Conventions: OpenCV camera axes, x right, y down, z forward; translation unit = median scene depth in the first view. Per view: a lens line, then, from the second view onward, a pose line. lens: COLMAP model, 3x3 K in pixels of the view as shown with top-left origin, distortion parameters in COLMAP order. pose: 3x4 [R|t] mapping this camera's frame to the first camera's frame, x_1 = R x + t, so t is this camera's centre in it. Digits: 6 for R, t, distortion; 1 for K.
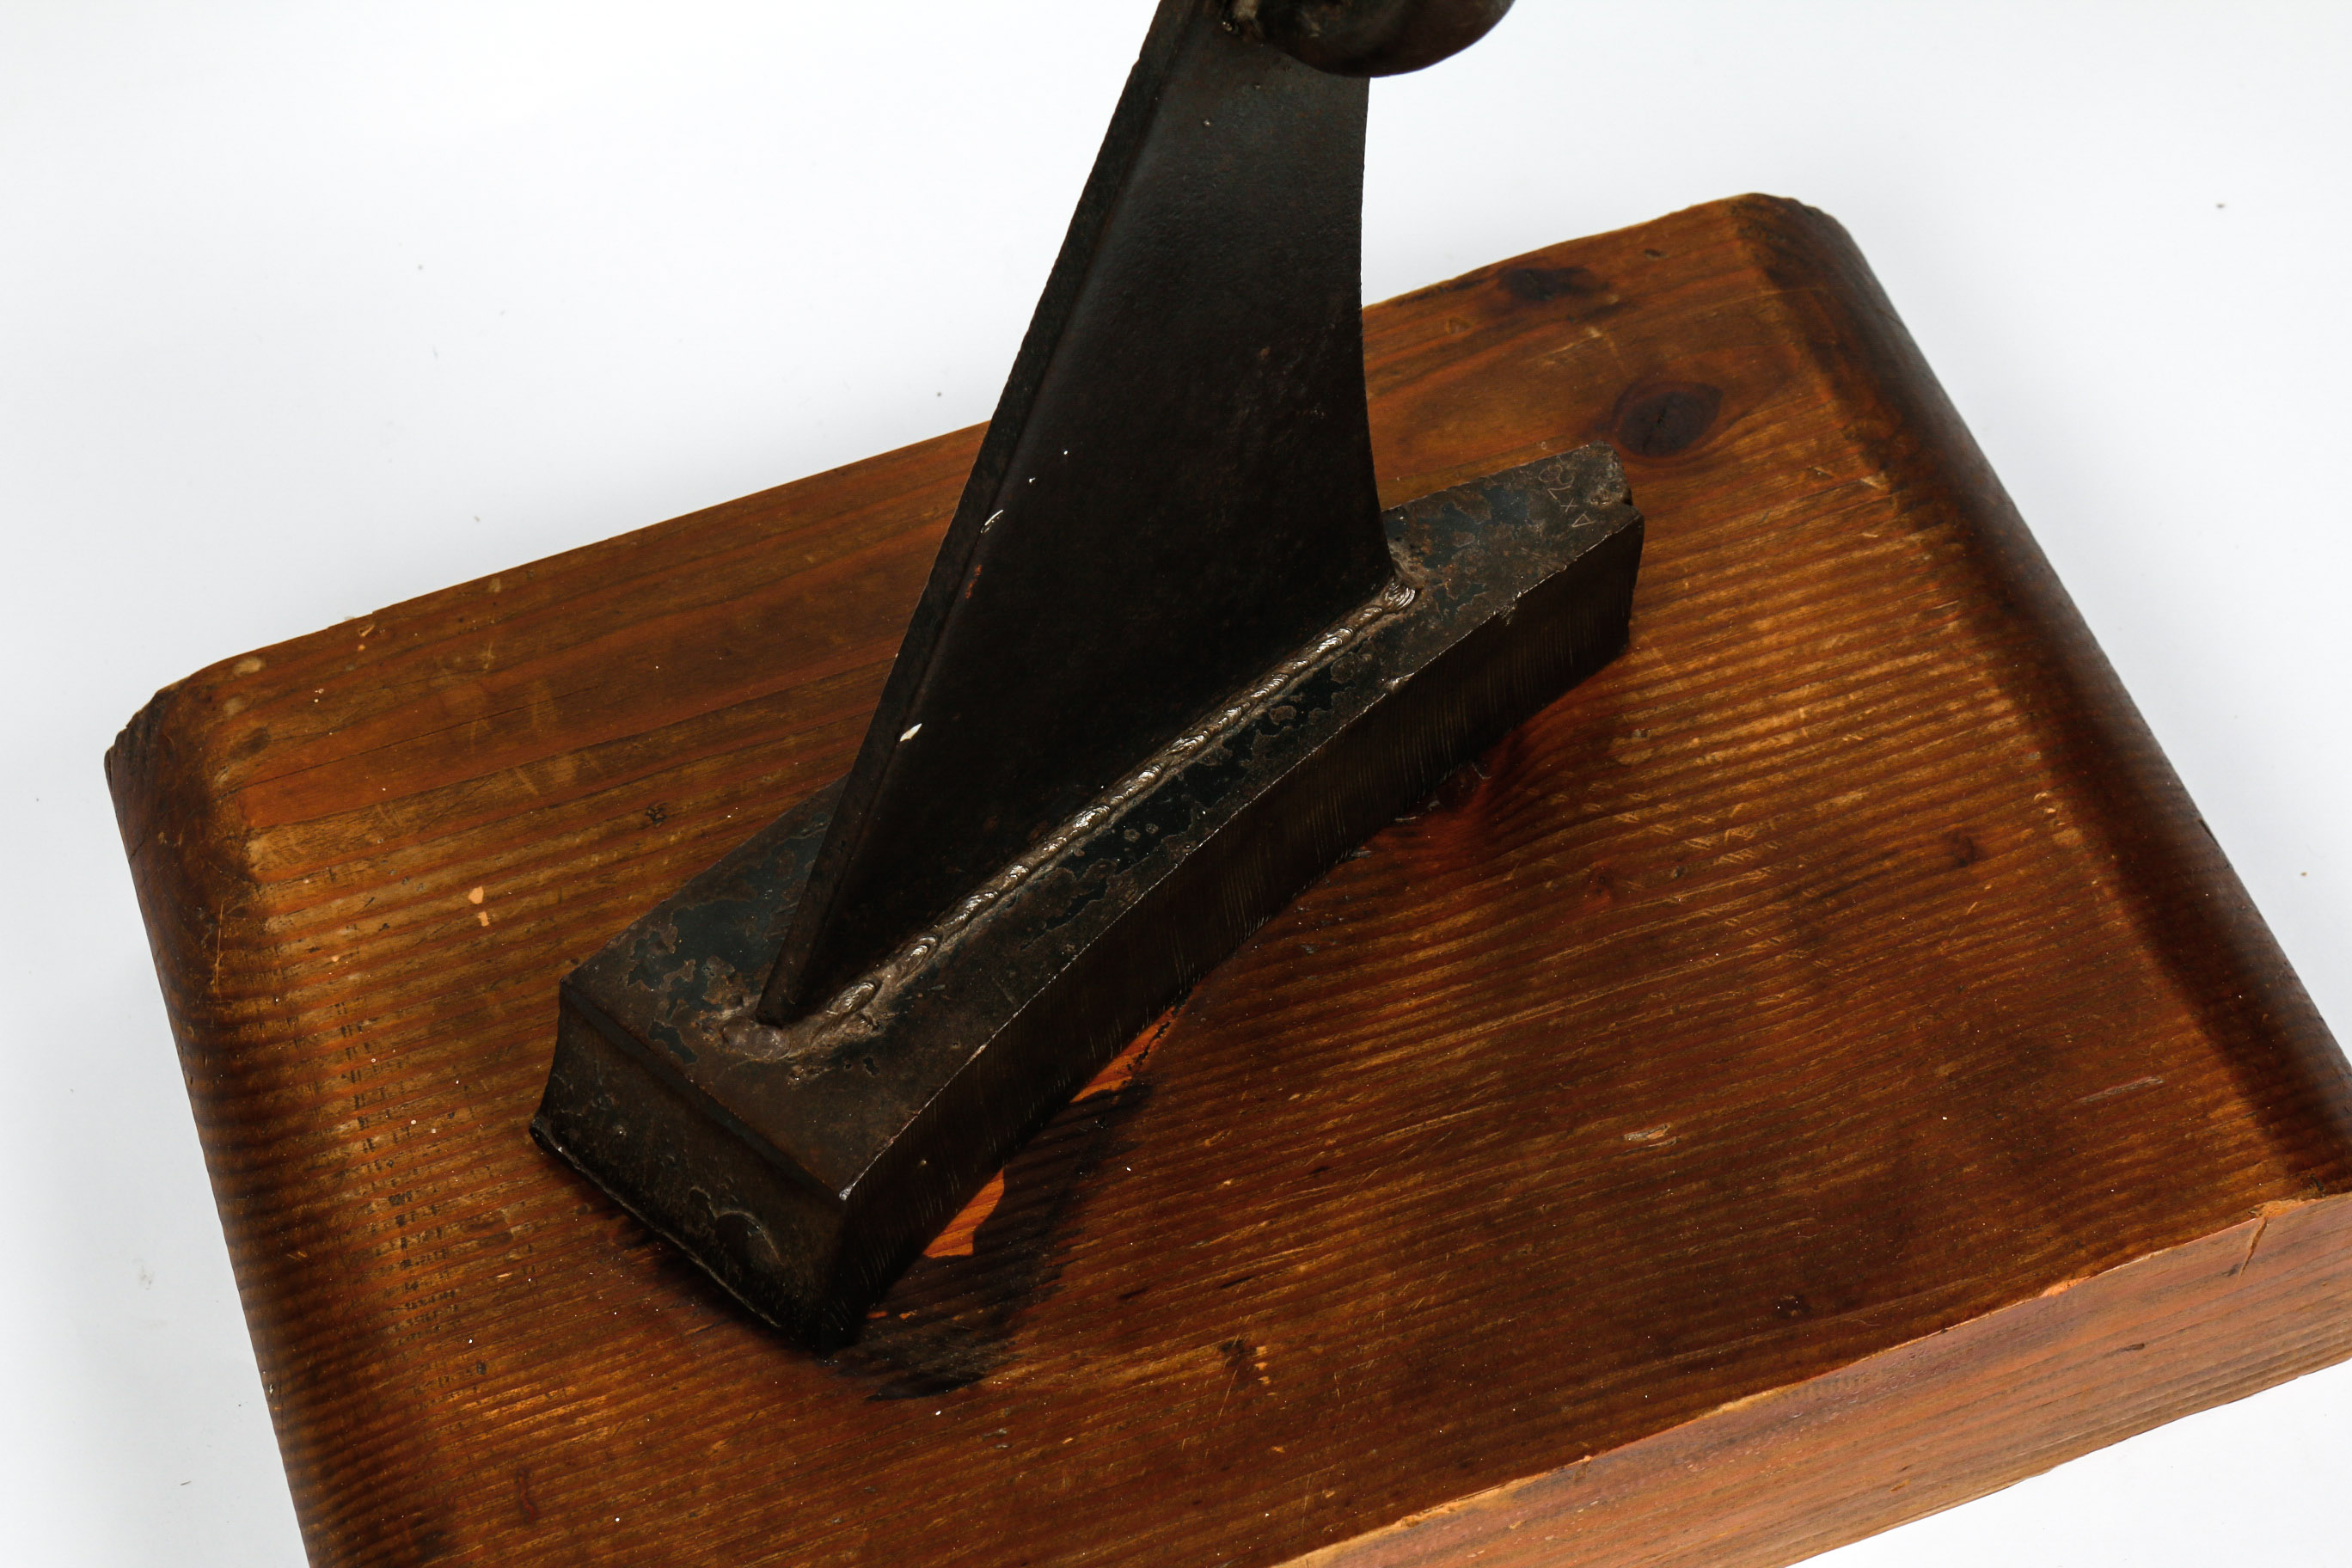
lens RADIAL K [[4889.0, 0, 1186.2], [0, 4889.0, 769.1], [0, 0, 1]] dist [0.054645, 0.000000]
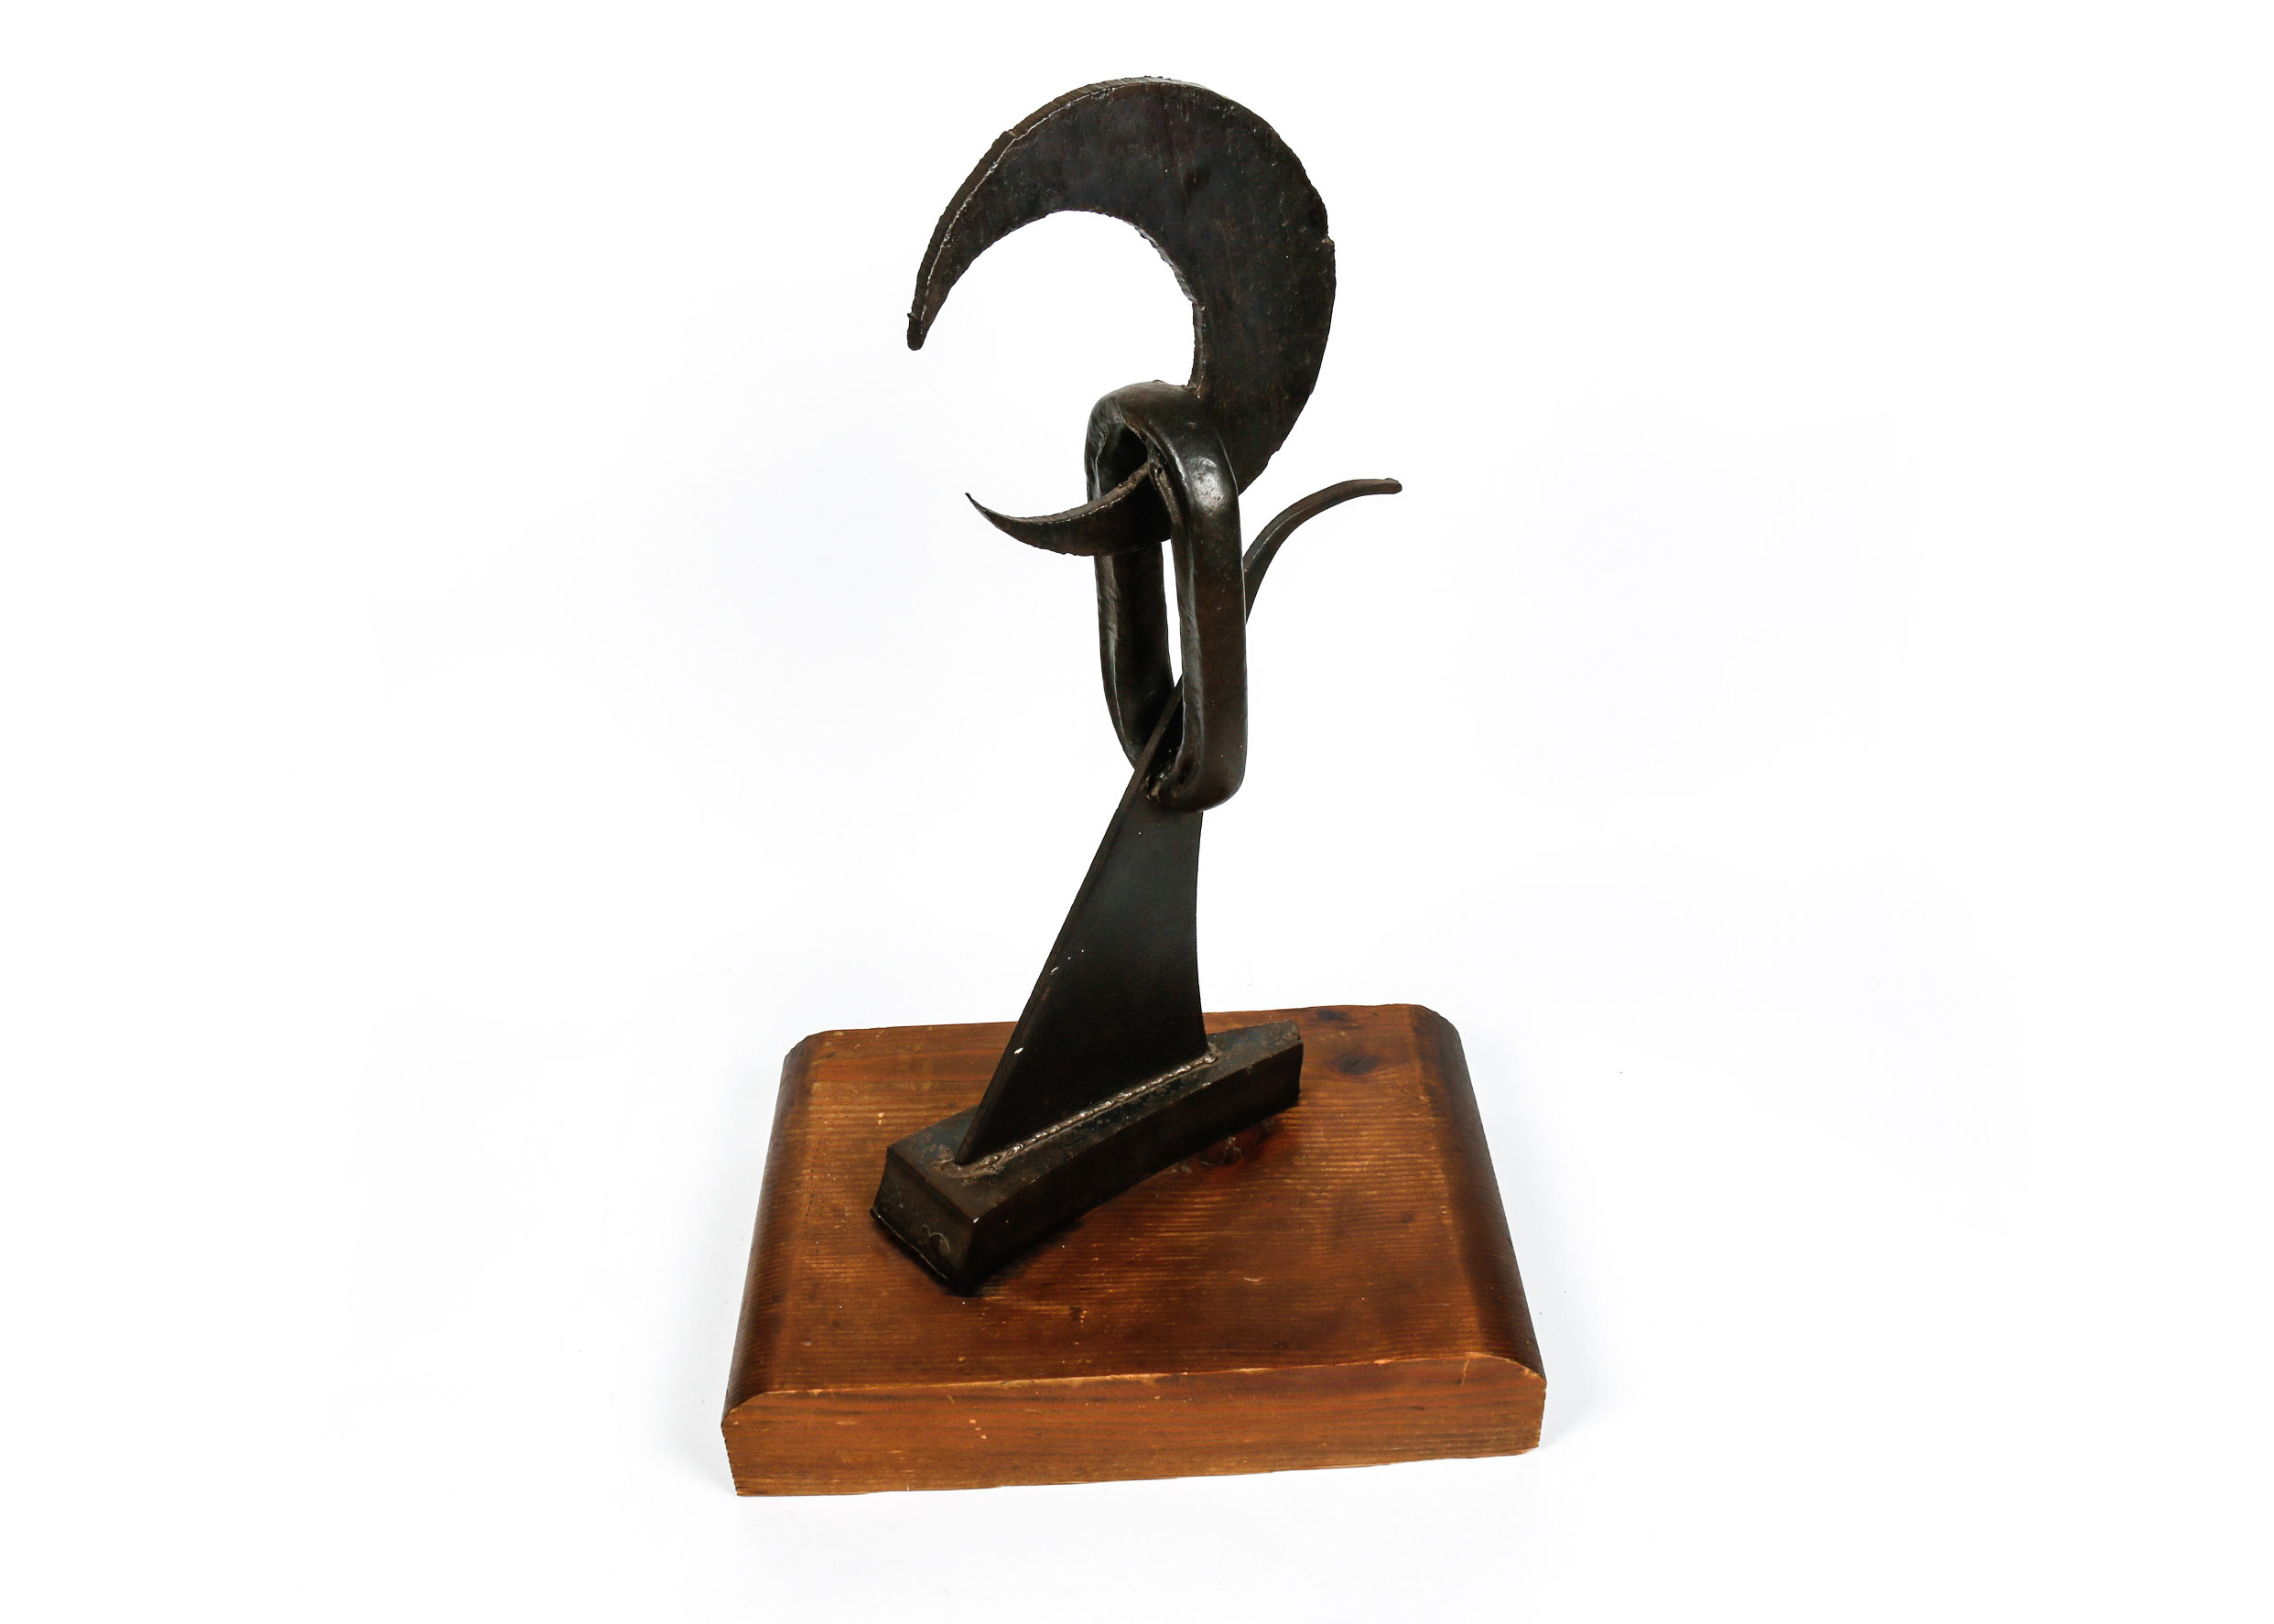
lens RADIAL K [[2132.8, 0, 1129.8], [0, 2132.8, 821.1], [0, 0, 1]] dist [-0.135235, 0.000000]
pose [[0.951533, 0.186640, -0.244440, 0.260621], [-0.258889, 0.915136, -0.309036, 0.215611], [0.166017, 0.357340, 0.919101, -0.146022]]
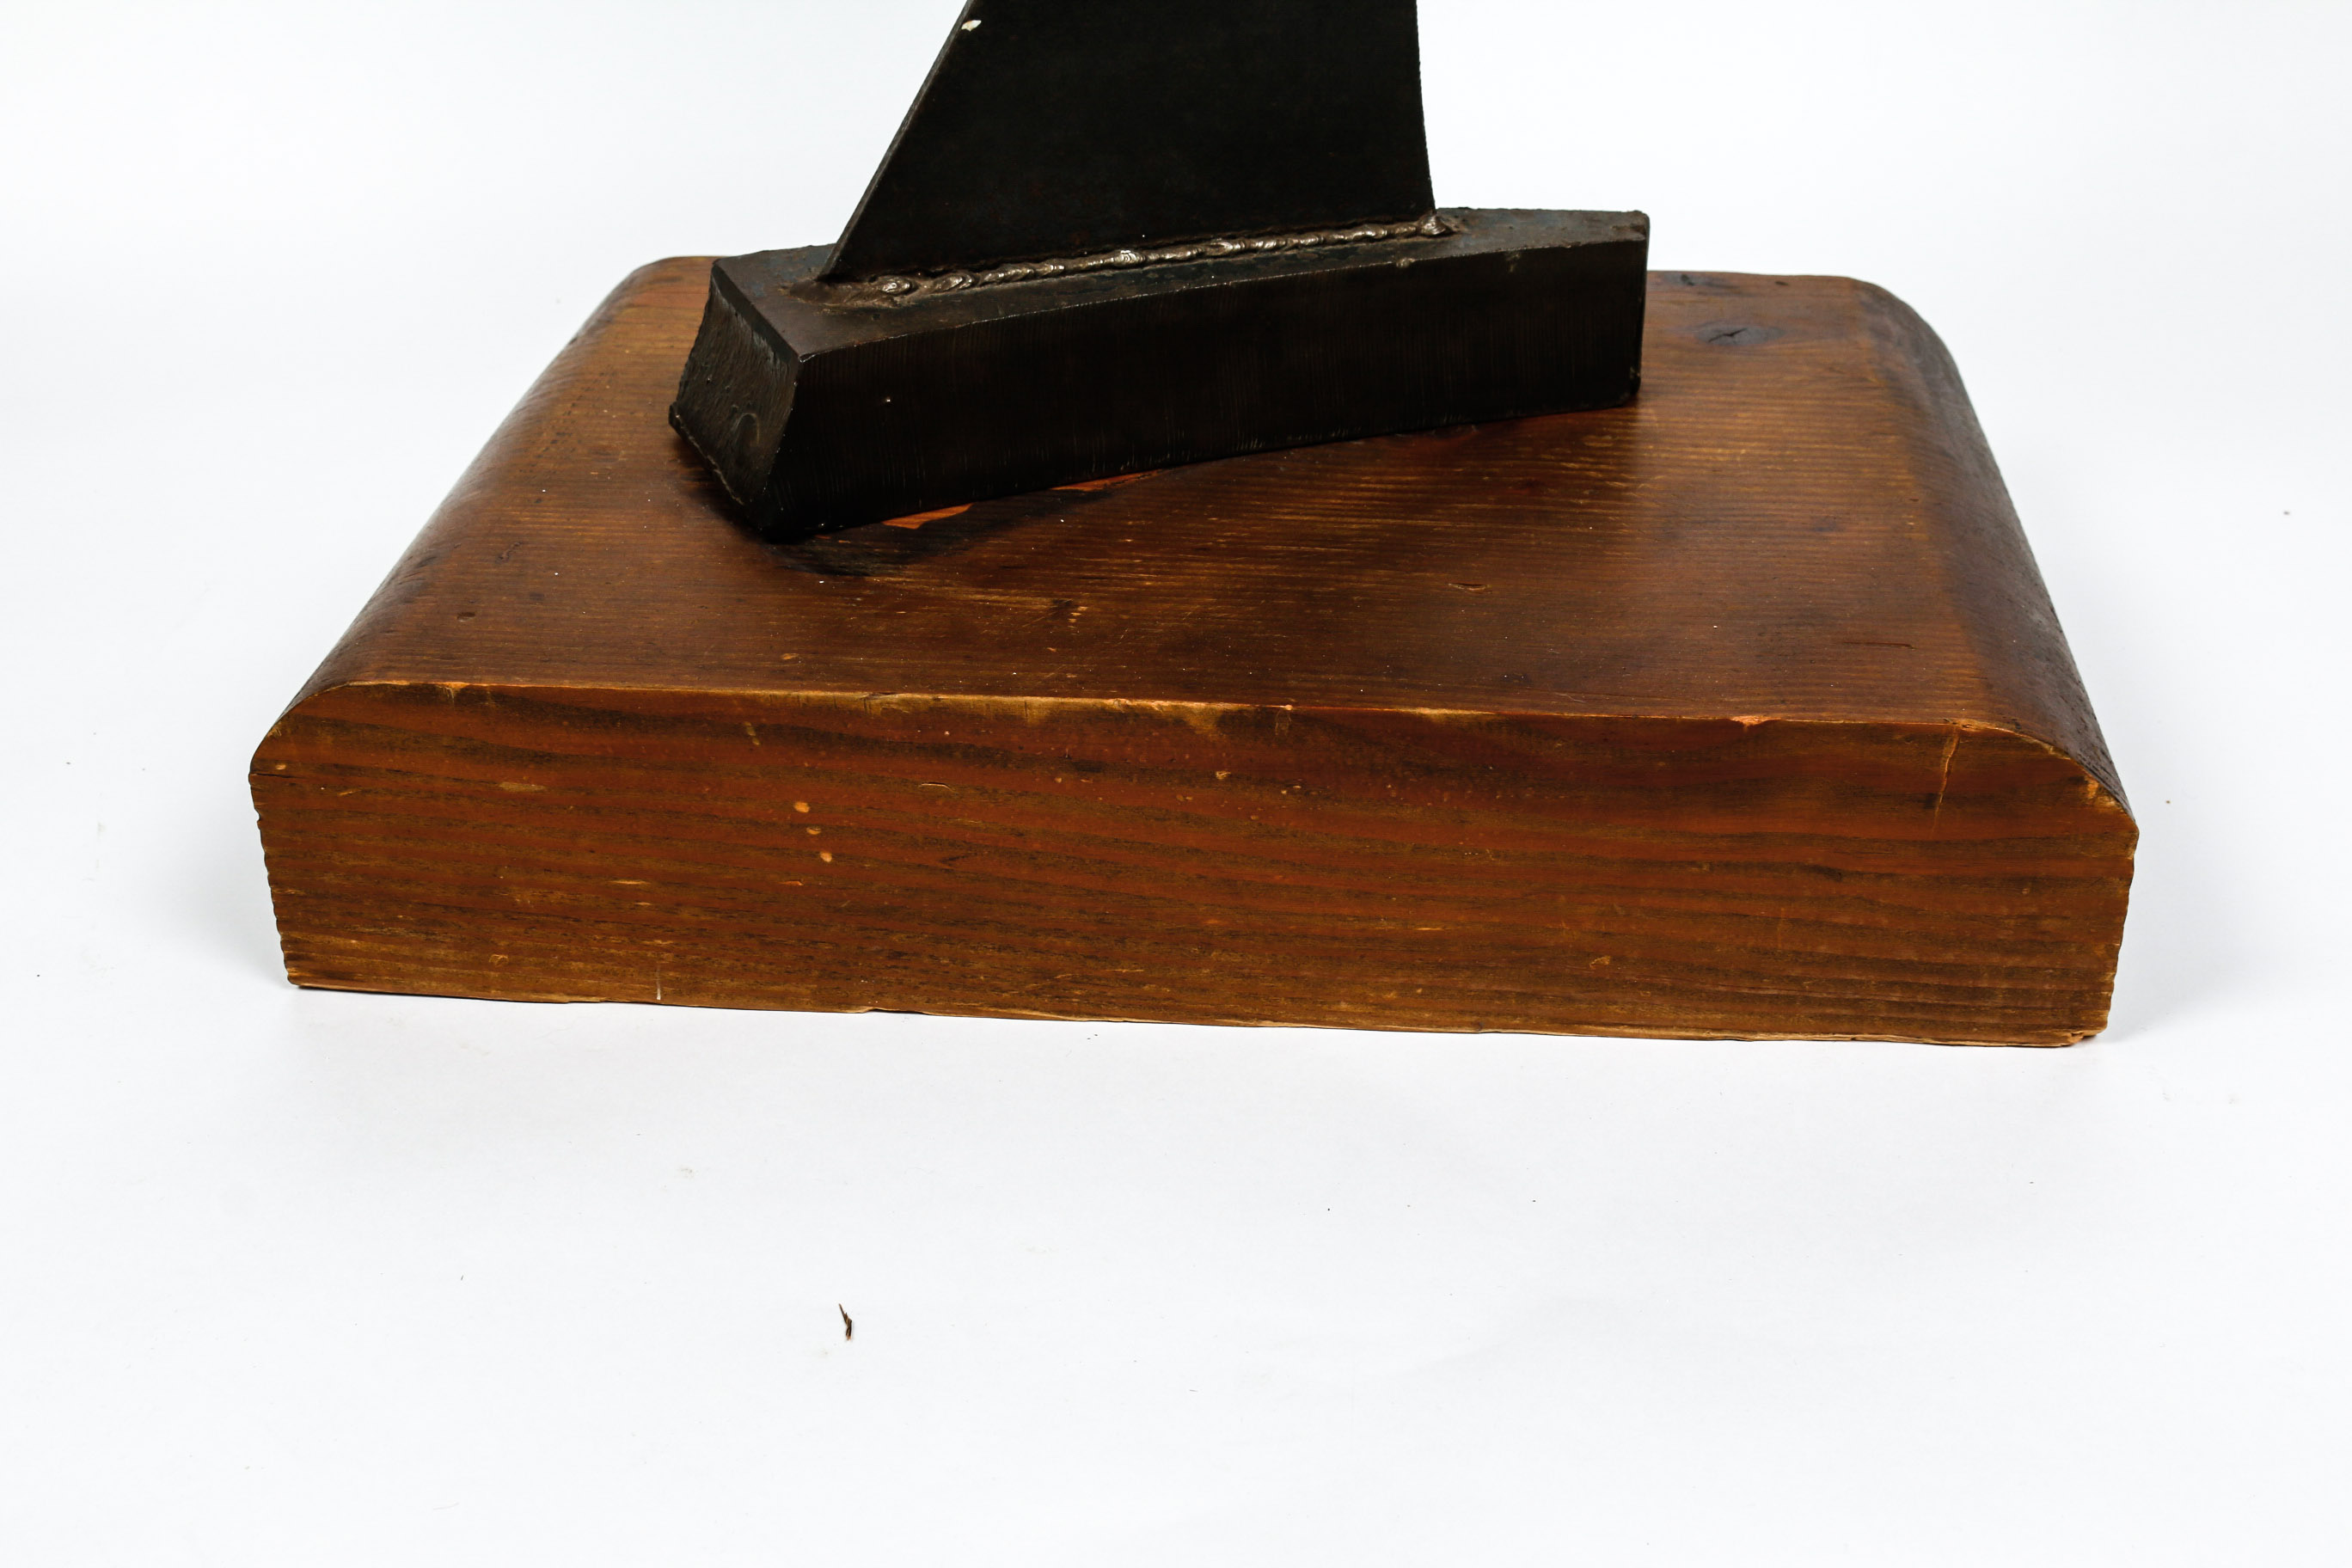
lens RADIAL K [[3000.5, 0, 1165.6], [0, 3000.5, 788.8], [0, 0, 1]] dist [-0.085168, 0.000000]
pose [[0.905923, 0.236999, -0.350907, 0.288135], [-0.361846, 0.863707, -0.350825, 0.389458], [0.219936, 0.444795, 0.868208, 0.377081]]
